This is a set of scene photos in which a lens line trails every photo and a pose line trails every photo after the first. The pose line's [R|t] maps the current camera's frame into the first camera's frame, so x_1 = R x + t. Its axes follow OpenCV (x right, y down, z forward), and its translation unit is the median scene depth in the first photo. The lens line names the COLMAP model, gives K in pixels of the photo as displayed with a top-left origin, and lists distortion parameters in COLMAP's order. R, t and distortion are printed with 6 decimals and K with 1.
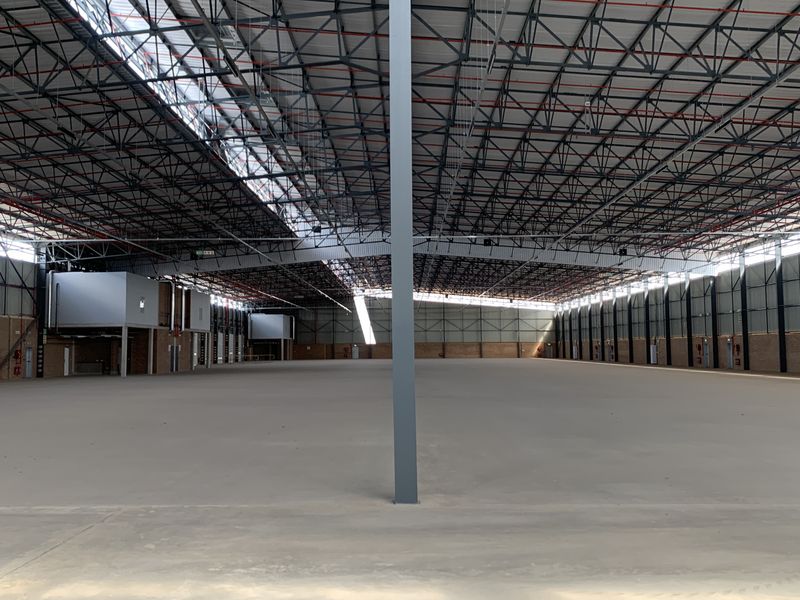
lens RADIAL K [[837.3, 0, 382.7], [0, 837.3, 288.6], [0, 0, 1]] dist [0.045662, 0.000000]
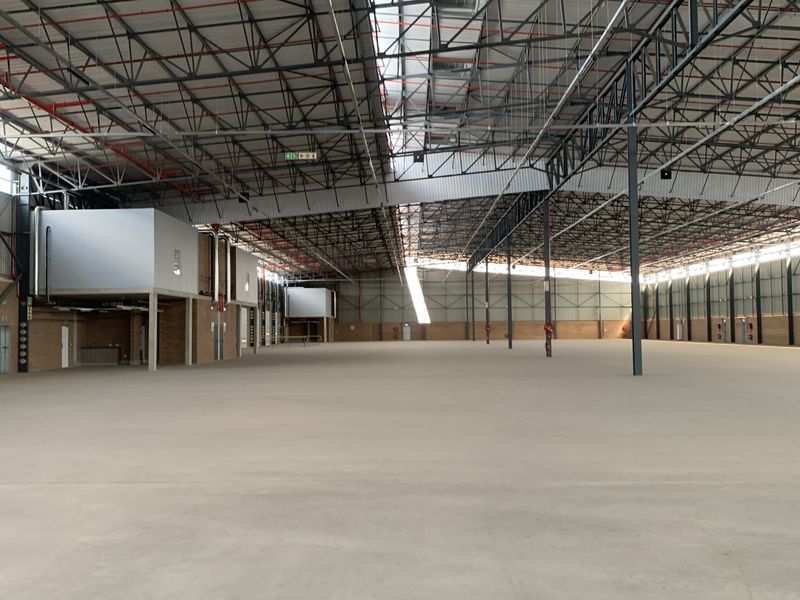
lens RADIAL K [[837.3, 0, 385.7], [0, 837.3, 309.7], [0, 0, 1]] dist [0.045662, 0.000000]
pose [[0.999997, -0.002189, -0.001149, -0.054294], [0.002242, 0.998825, 0.048408, 0.011412], [0.001041, -0.048410, 0.998827, 0.151067]]
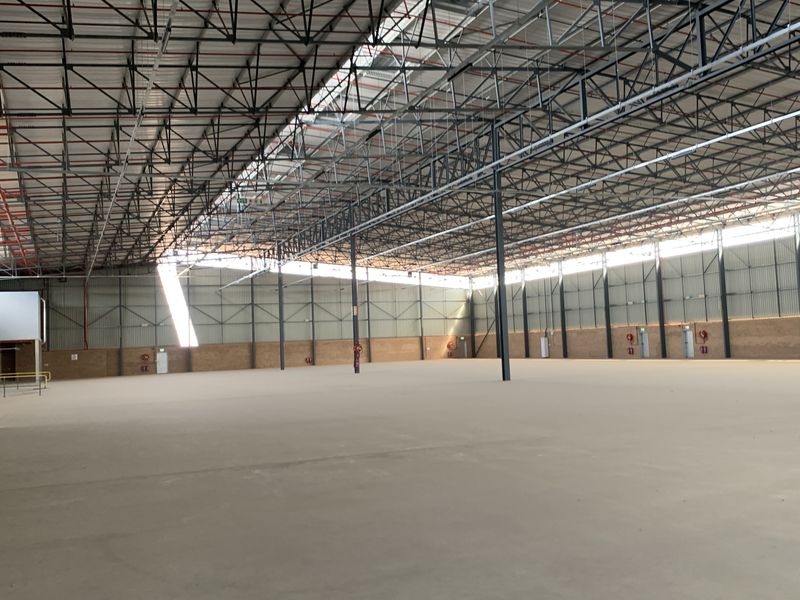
lens RADIAL K [[837.3, 0, 397.8], [0, 837.3, 298.4], [0, 0, 1]] dist [0.045662, 0.000000]
pose [[0.898262, -0.004216, 0.439441, -0.144712], [0.002135, 0.999984, 0.005230, 0.030777], [-0.439456, -0.003759, 0.898256, 0.419102]]
